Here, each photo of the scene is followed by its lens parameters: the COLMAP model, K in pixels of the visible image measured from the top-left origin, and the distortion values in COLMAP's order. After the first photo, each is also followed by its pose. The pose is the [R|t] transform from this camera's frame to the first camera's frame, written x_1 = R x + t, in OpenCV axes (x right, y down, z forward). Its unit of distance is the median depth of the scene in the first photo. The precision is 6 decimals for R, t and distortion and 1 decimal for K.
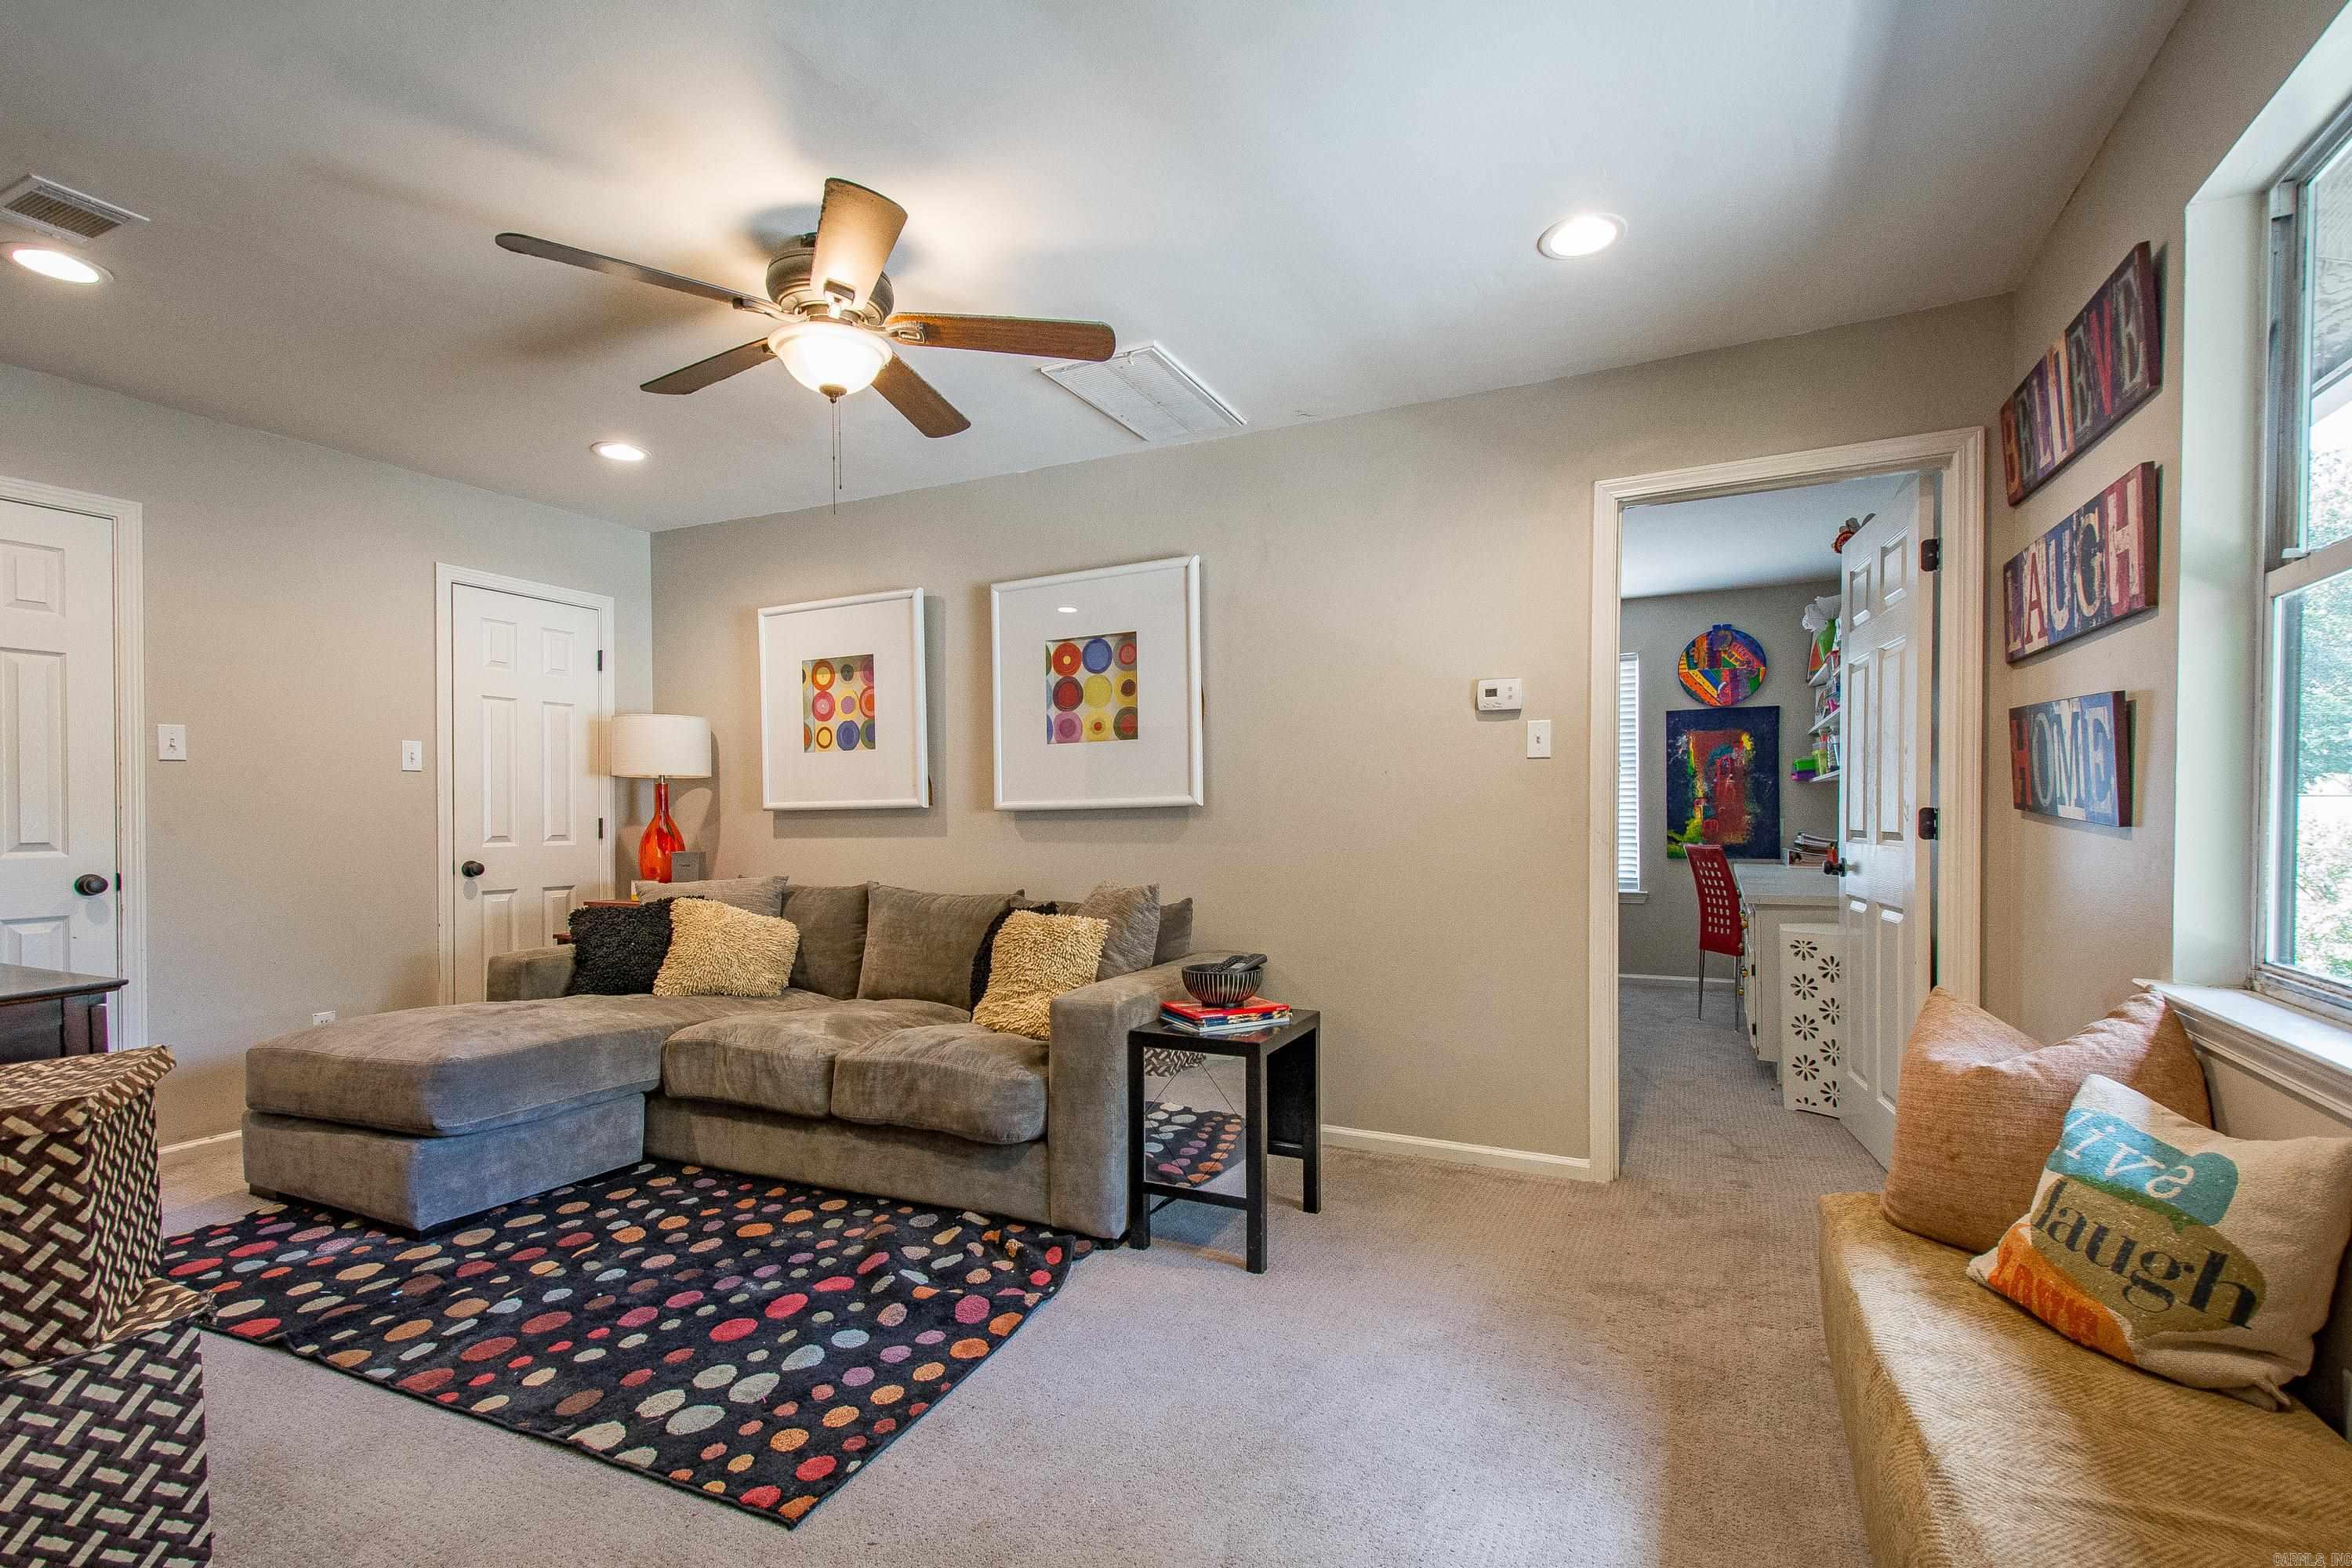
lens RADIAL K [[1071.0, 0, 1179.7], [0, 1071.0, 825.8], [0, 0, 1]] dist [0.014359, -0.000057]
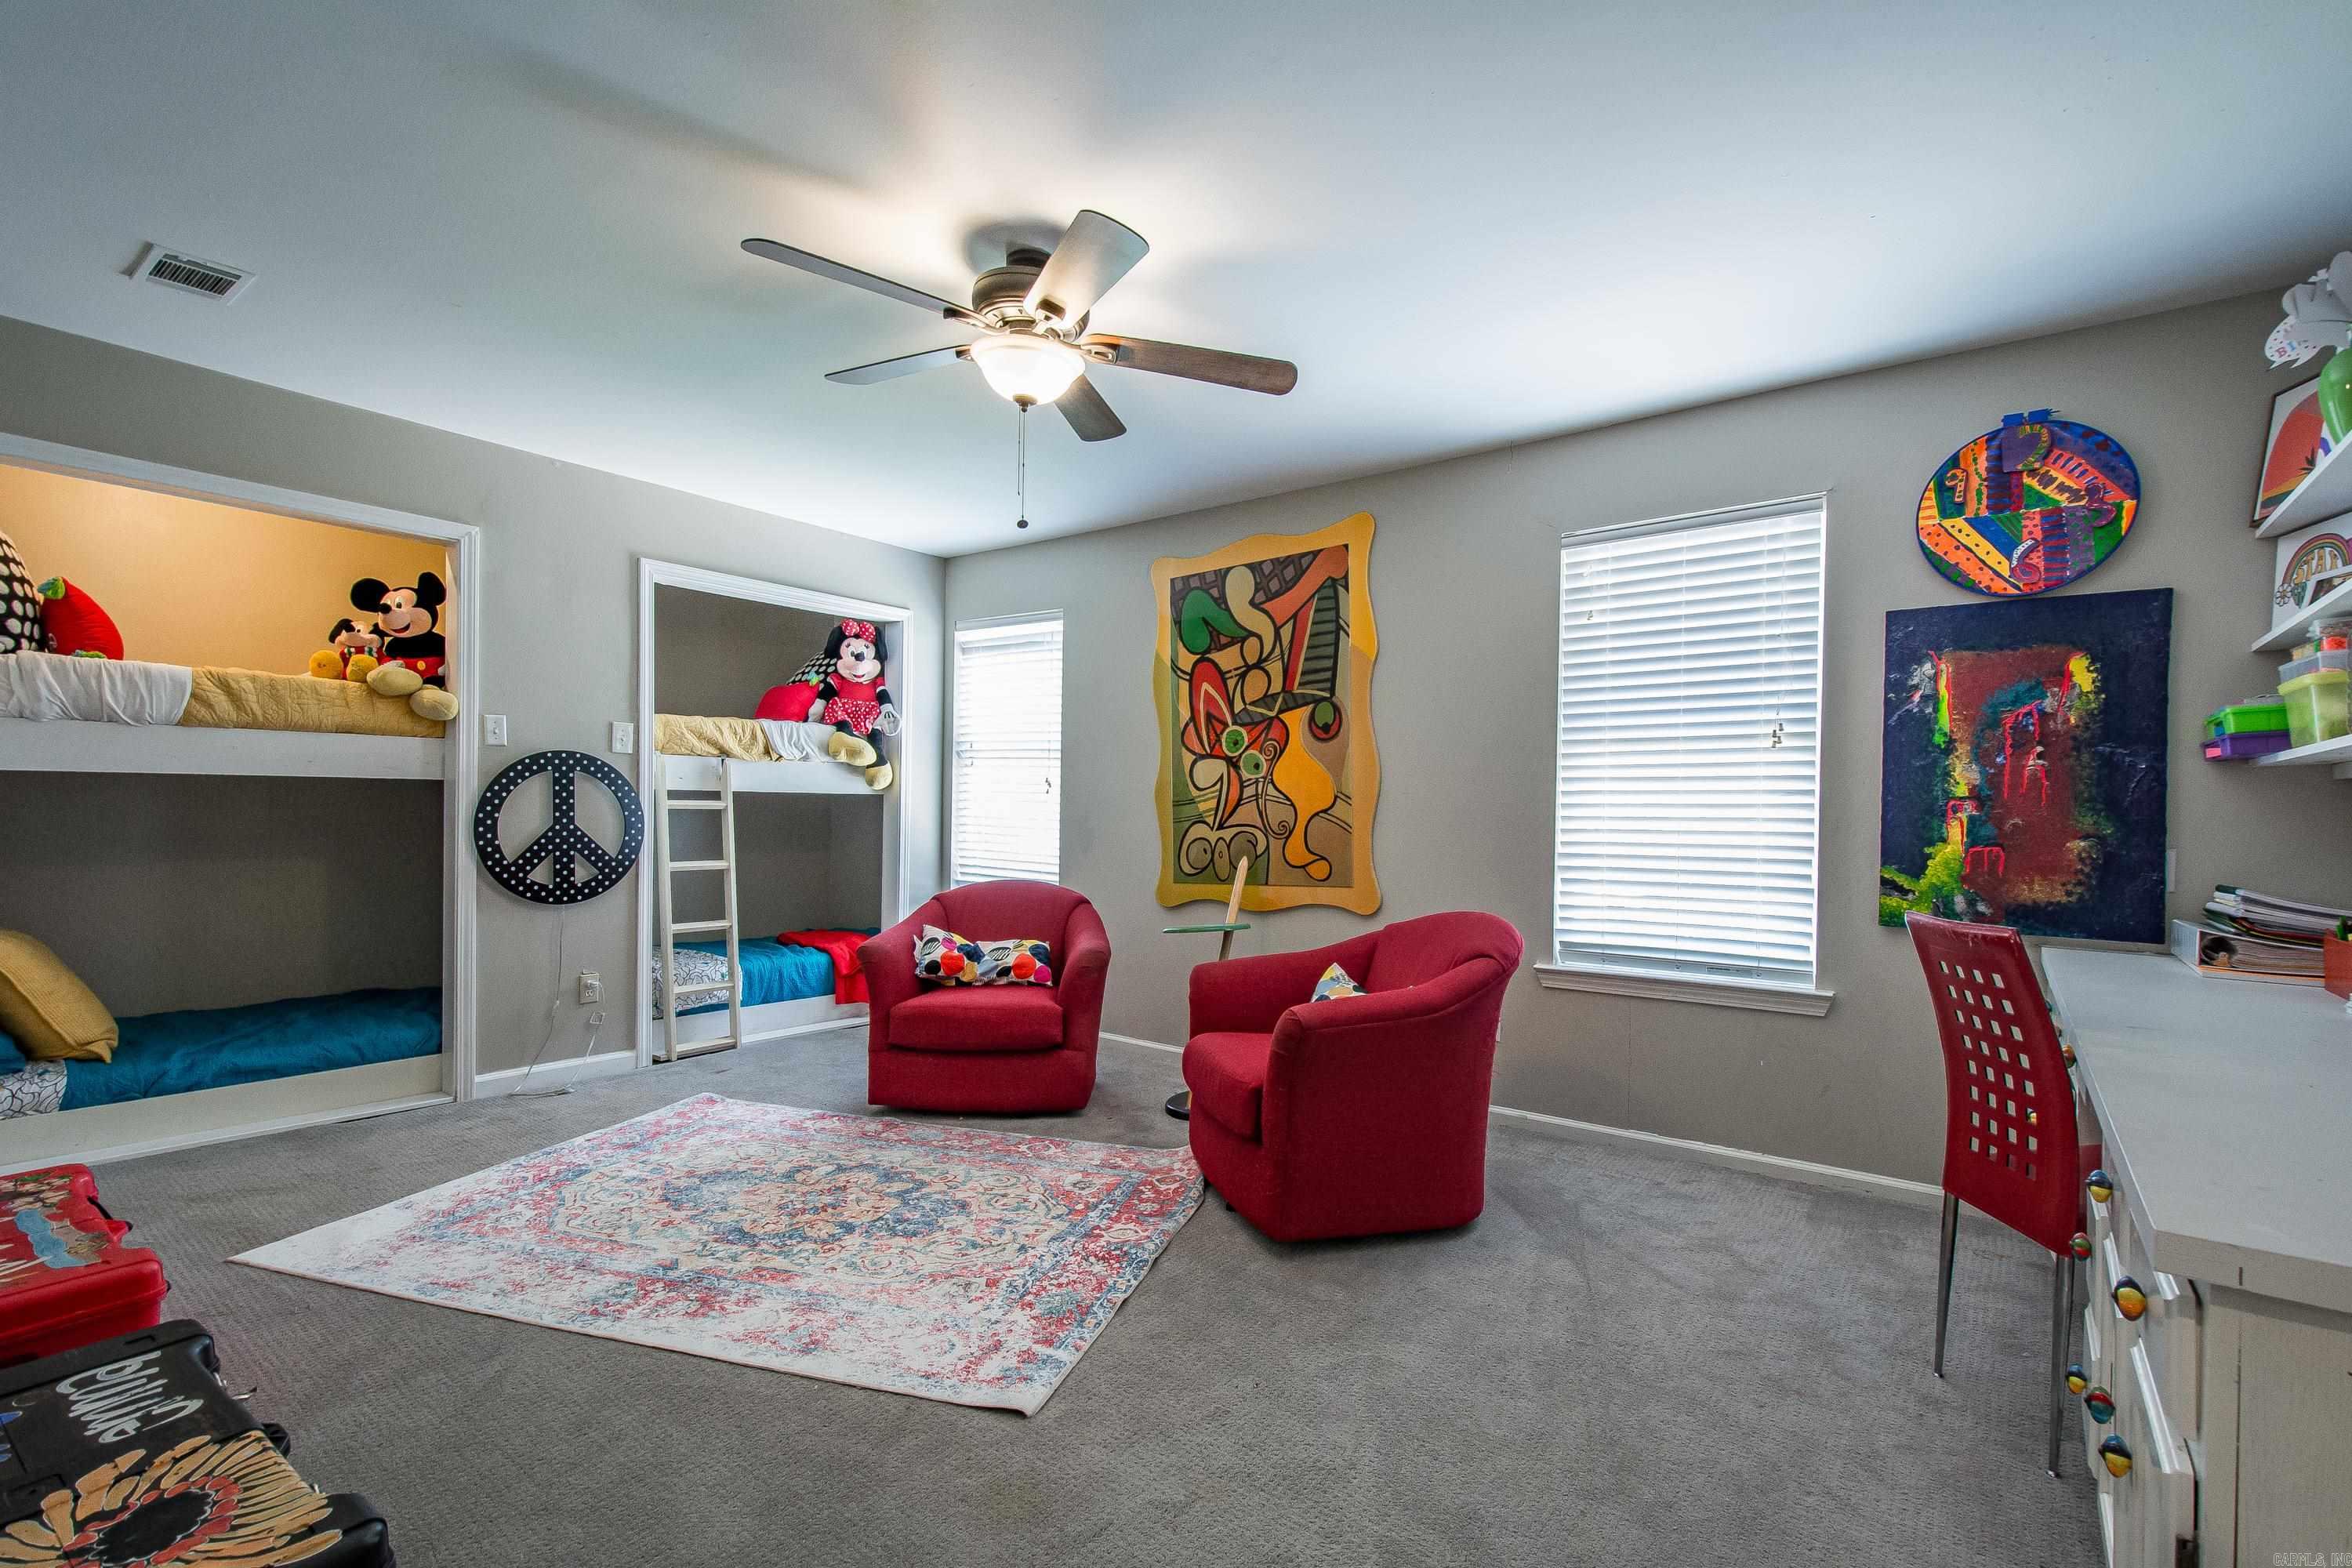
lens RADIAL K [[1027.2, 0, 1193.5], [0, 1027.2, 820.7], [0, 0, 1]] dist [0.012335, -0.007557]
pose [[0.981083, 0.032085, -0.190913, 0.250549], [-0.033686, 0.999419, -0.005147, -0.003245], [0.190637, 0.011481, 0.981594, 0.512030]]
